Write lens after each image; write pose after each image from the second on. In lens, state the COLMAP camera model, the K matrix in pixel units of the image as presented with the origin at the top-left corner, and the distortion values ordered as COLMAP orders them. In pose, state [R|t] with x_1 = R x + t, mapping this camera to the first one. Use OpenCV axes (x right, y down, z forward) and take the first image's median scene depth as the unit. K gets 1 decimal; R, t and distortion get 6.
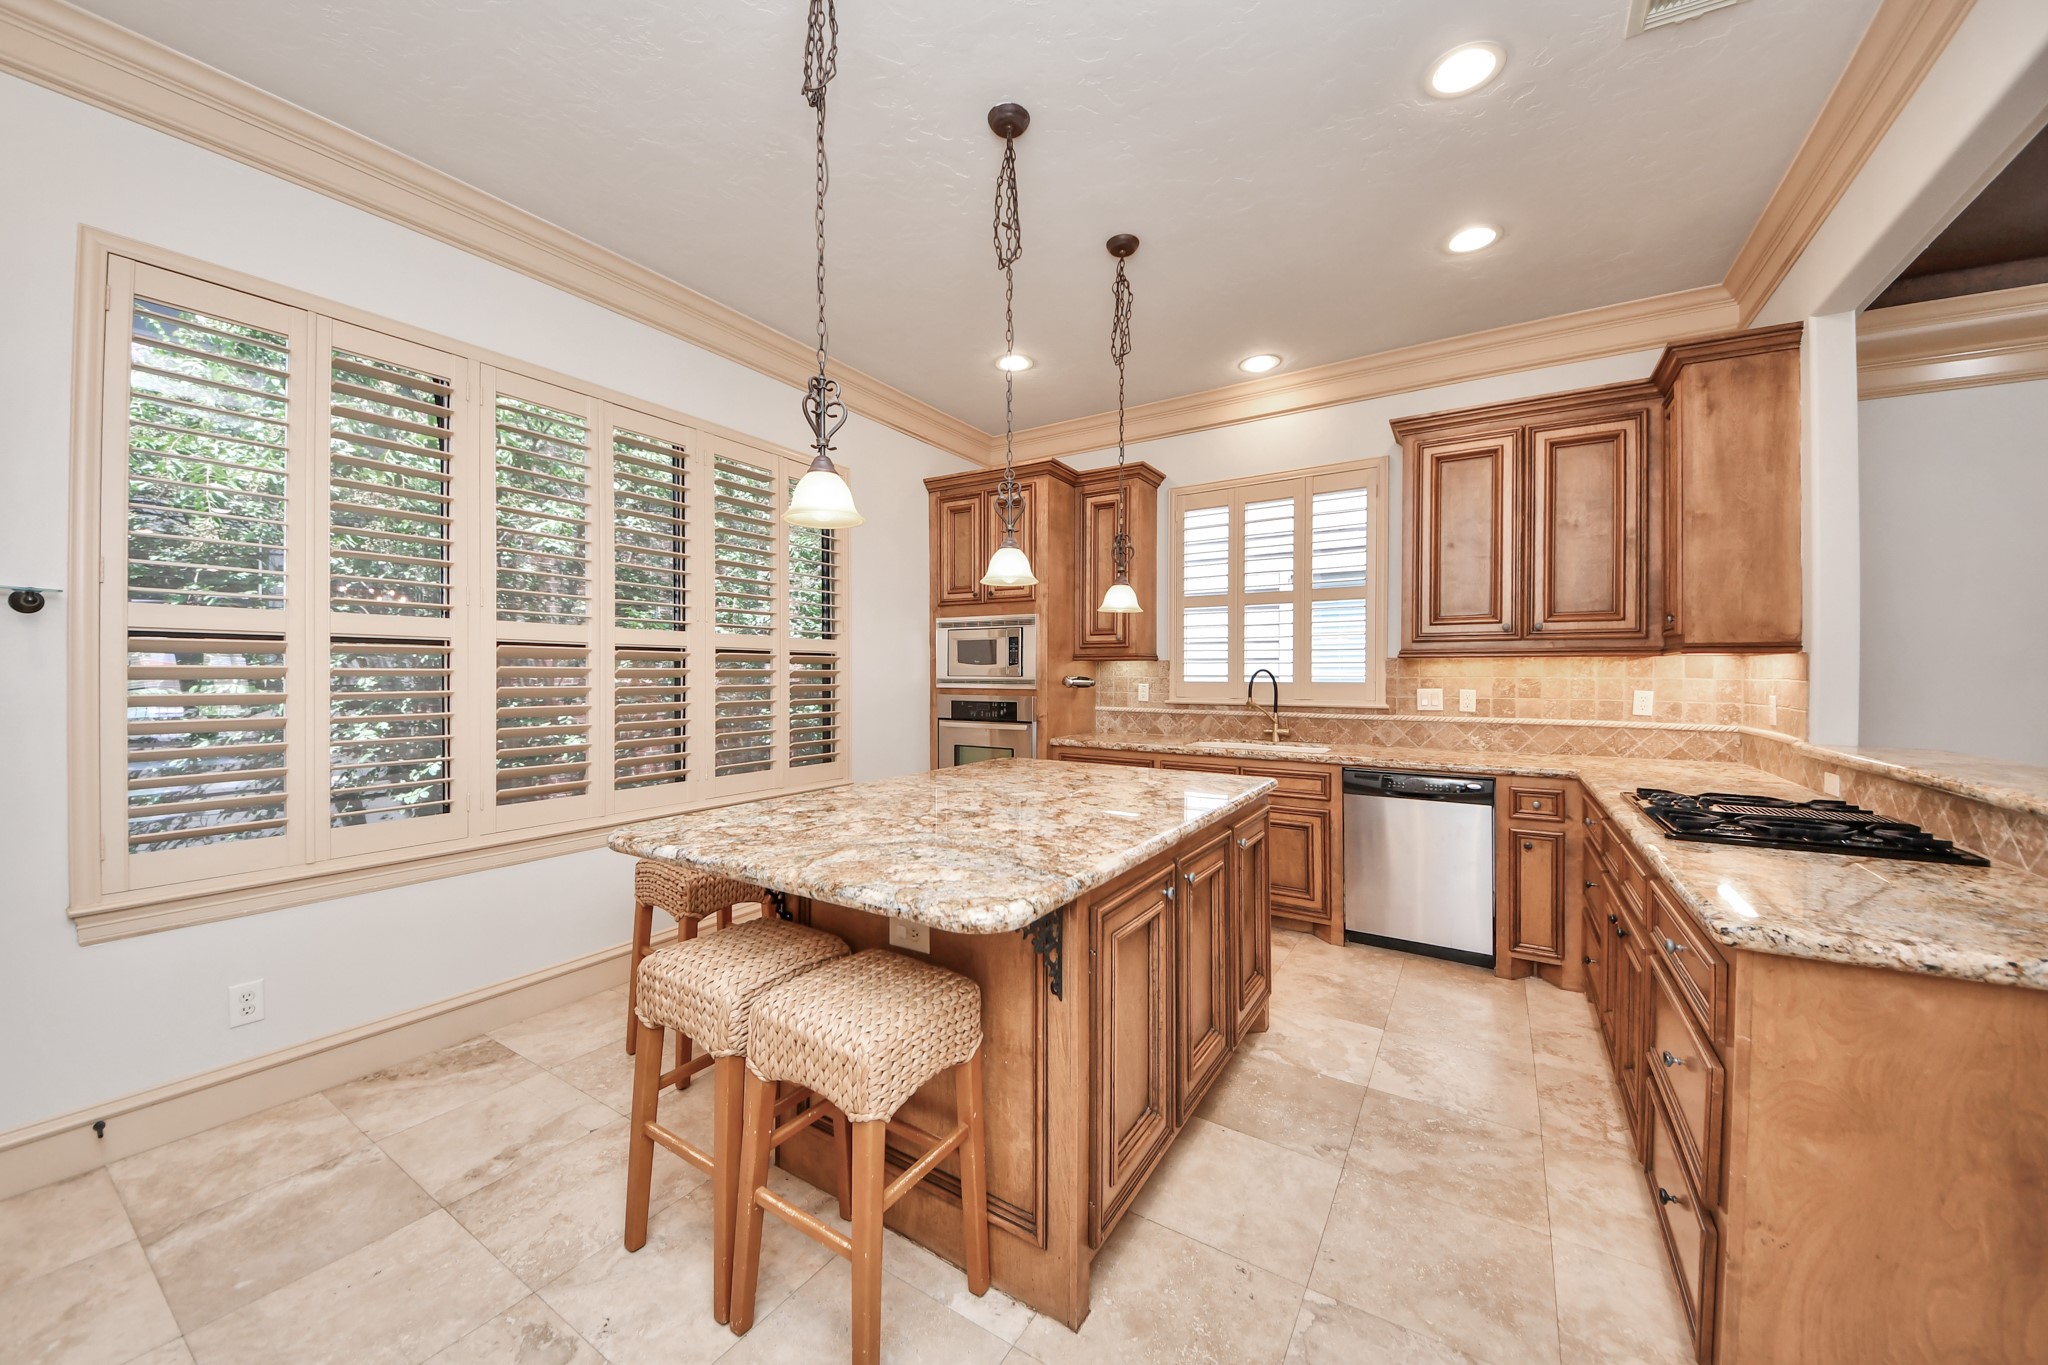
lens RADIAL K [[738.5, 0, 1012.3], [0, 738.5, 689.2], [0, 0, 1]] dist [-0.000882, -0.000067]
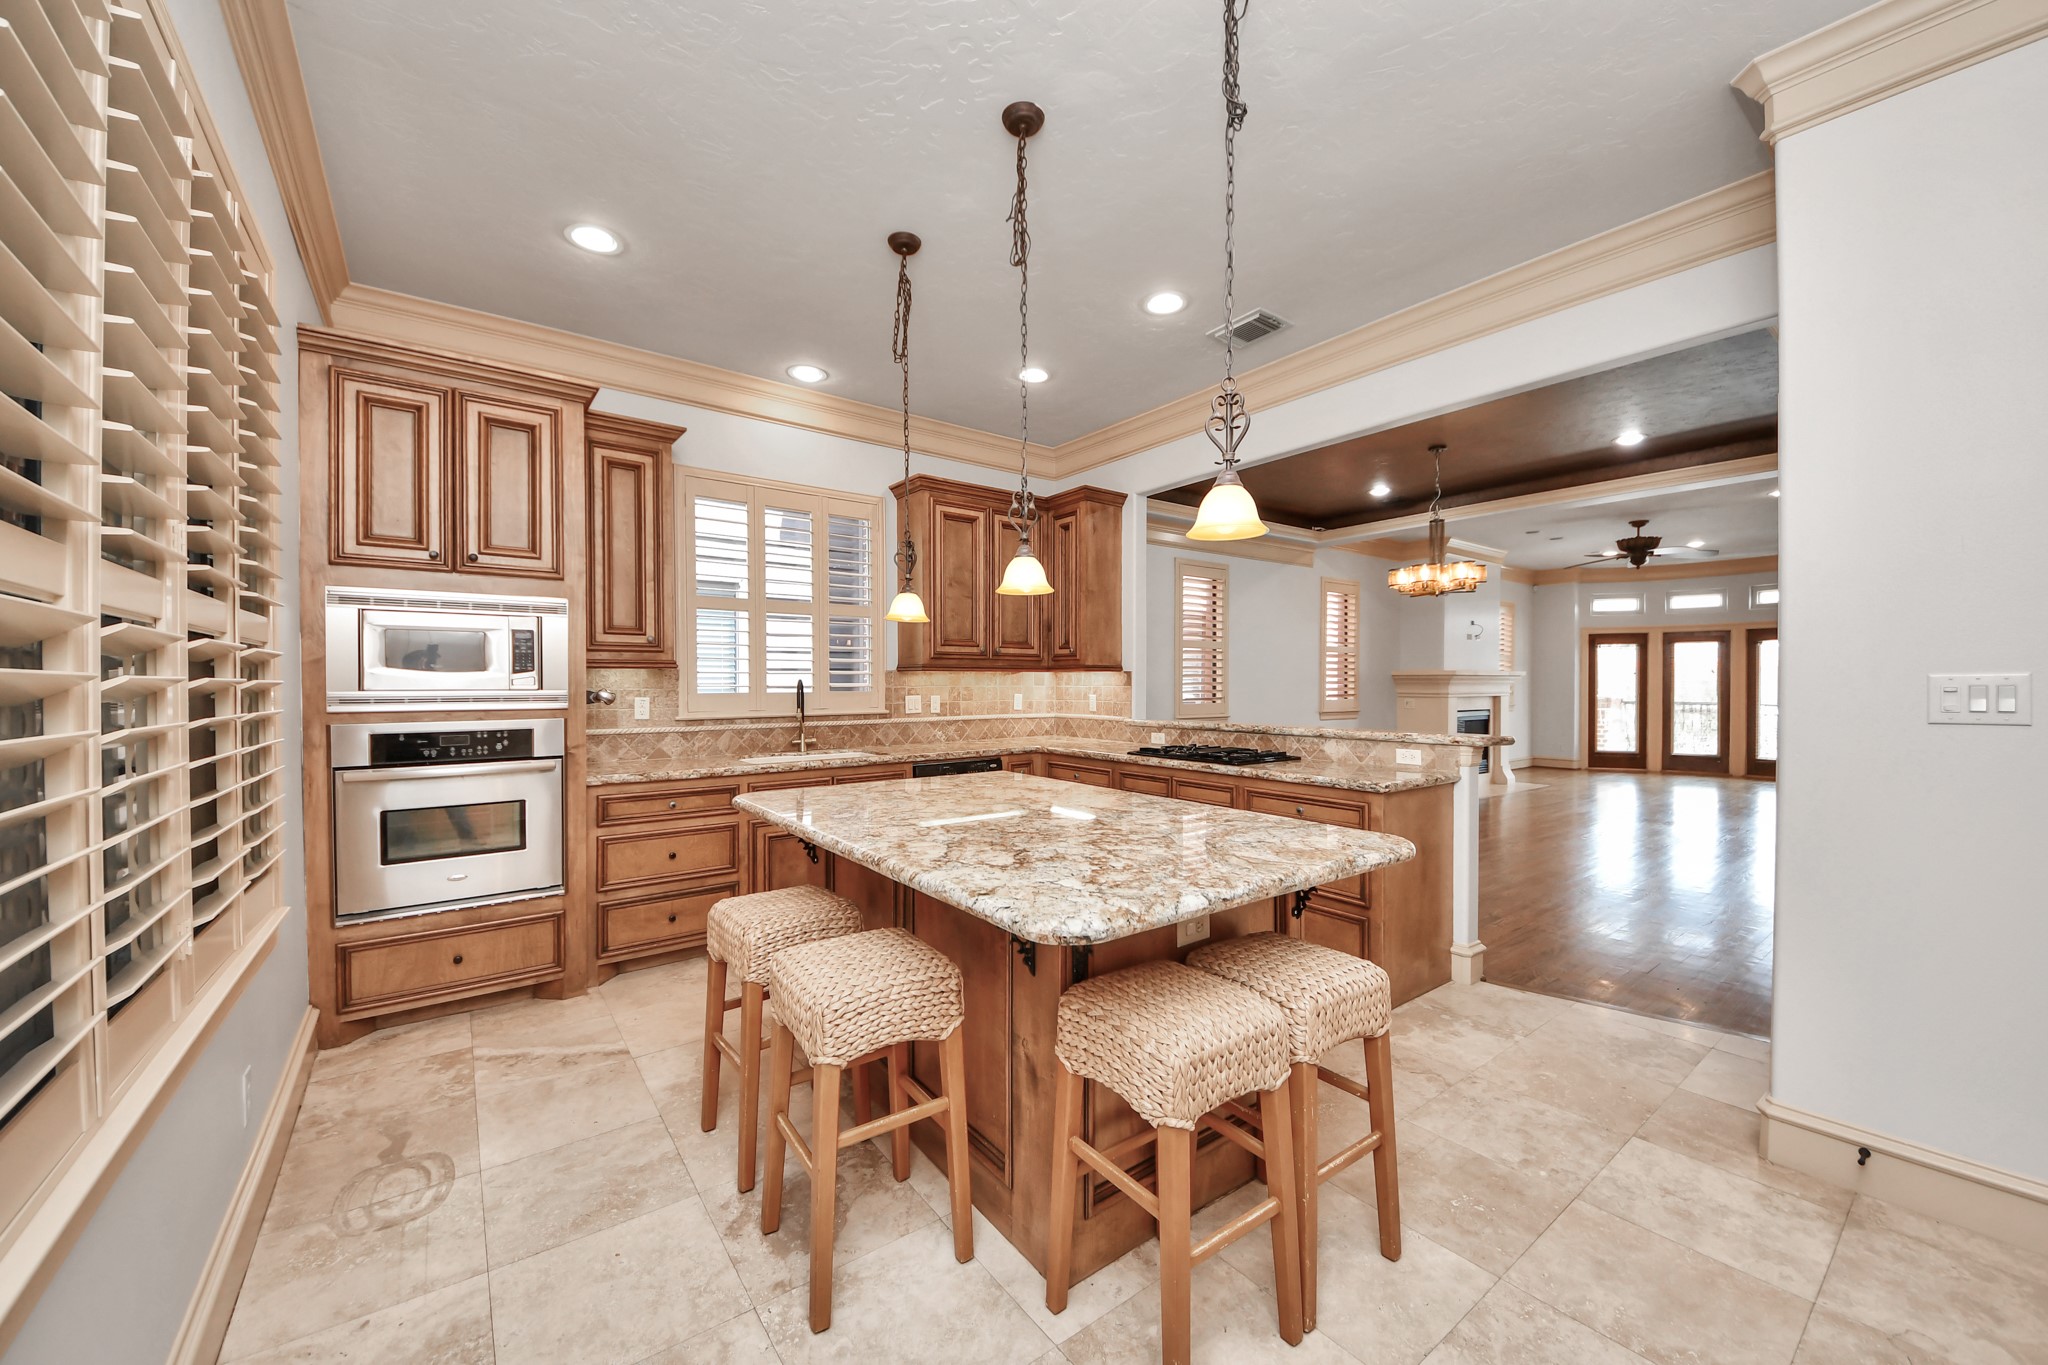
lens RADIAL K [[775.1, 0, 1012.9], [0, 775.1, 687.7], [0, 0, 1]] dist [0.118000, -0.000011]
pose [[0.350847, -0.009502, 0.936385, -0.560364], [0.024176, 0.999707, 0.001086, -0.010934], [-0.936121, 0.022257, 0.350974, 0.362672]]
